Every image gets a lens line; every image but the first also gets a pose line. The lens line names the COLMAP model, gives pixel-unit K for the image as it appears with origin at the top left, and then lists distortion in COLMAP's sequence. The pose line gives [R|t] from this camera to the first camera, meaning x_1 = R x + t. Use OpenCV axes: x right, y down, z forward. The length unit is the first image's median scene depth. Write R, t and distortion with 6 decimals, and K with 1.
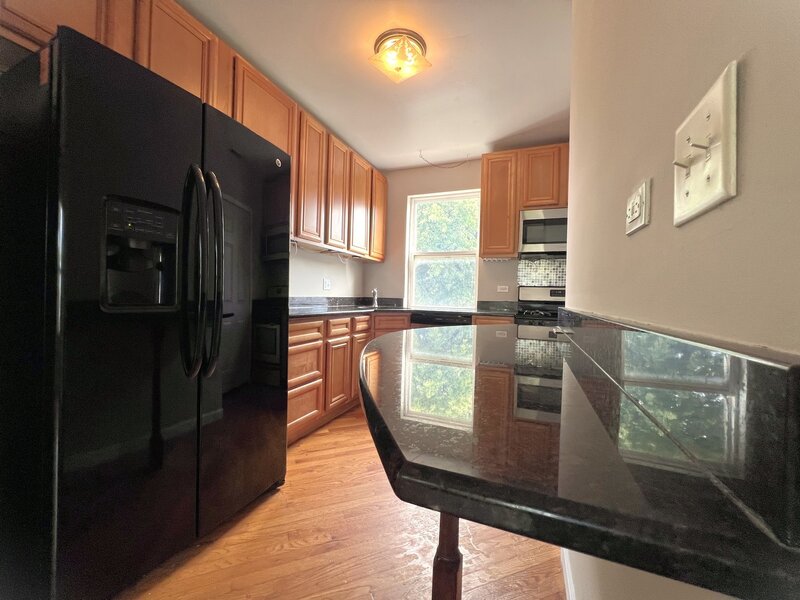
lens RADIAL K [[320.0, 0, 399.6], [0, 320.0, 300.3], [0, 0, 1]] dist [-0.002315, 0.000591]
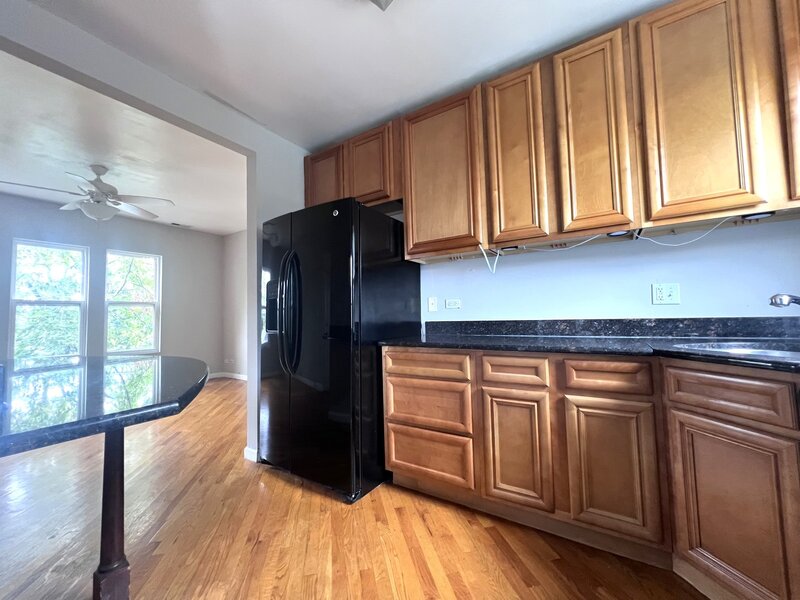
lens RADIAL K [[320.0, 0, 399.1], [0, 320.0, 300.9], [0, 0, 1]] dist [-0.002315, 0.000591]
pose [[-0.176084, -0.069491, -0.981919, 0.367843], [0.011316, 0.997296, -0.072608, -0.006477], [0.984310, -0.023896, -0.174822, 0.718313]]
